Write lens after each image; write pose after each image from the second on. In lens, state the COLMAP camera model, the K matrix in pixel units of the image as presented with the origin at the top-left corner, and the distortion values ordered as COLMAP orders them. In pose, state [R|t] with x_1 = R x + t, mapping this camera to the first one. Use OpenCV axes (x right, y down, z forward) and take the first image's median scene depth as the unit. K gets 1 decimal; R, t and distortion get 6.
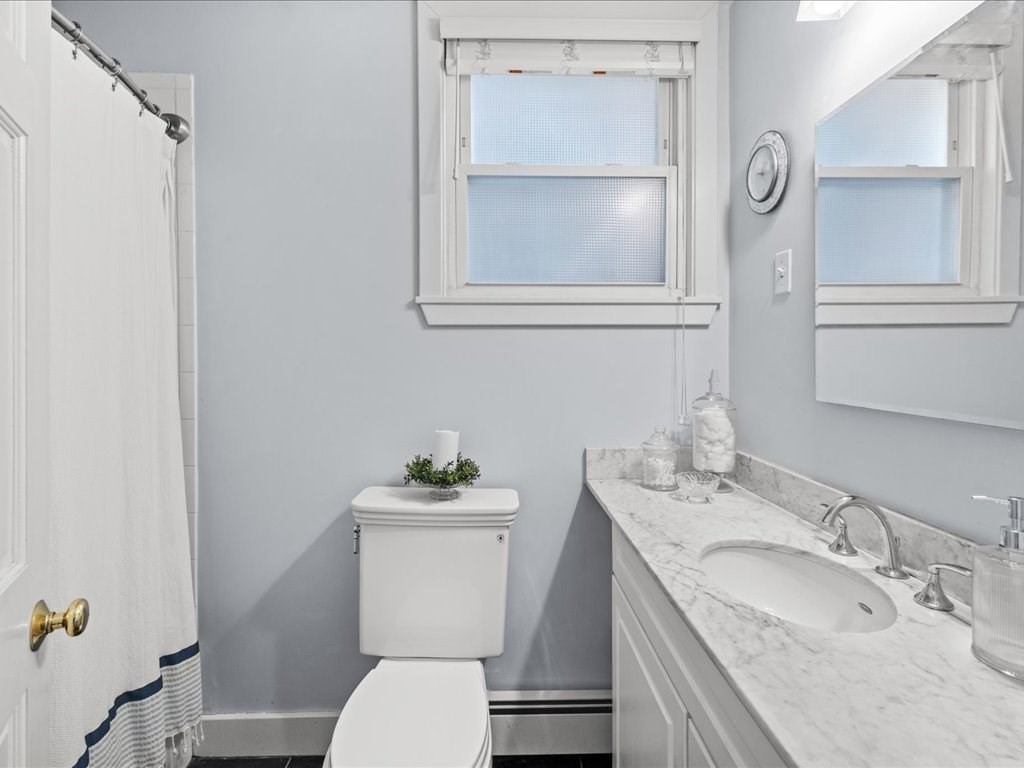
lens RADIAL K [[495.4, 0, 510.5], [0, 495.4, 352.9], [0, 0, 1]] dist [-0.000265, 0.000633]
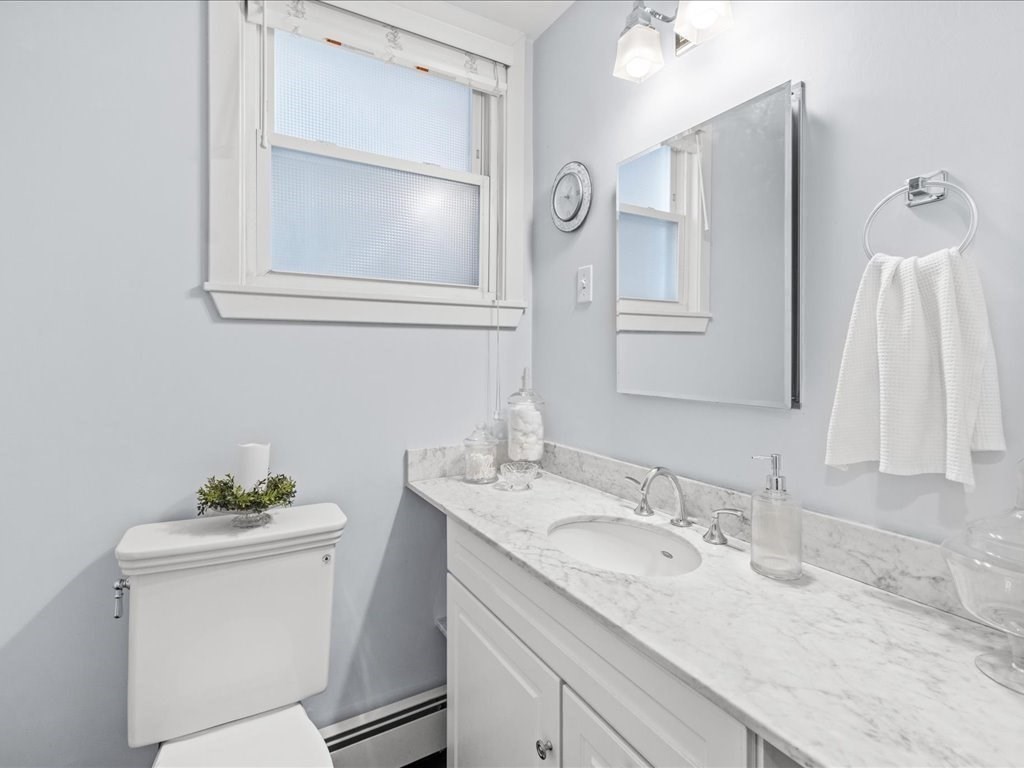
lens RADIAL K [[495.4, 0, 510.5], [0, 495.4, 352.9], [0, 0, 1]] dist [-0.000265, 0.000633]
pose [[0.875874, 0.003253, 0.482530, -0.158206], [-0.003447, 0.999994, -0.000484, 0.001054], [-0.482528, -0.001240, 0.875880, 0.053850]]
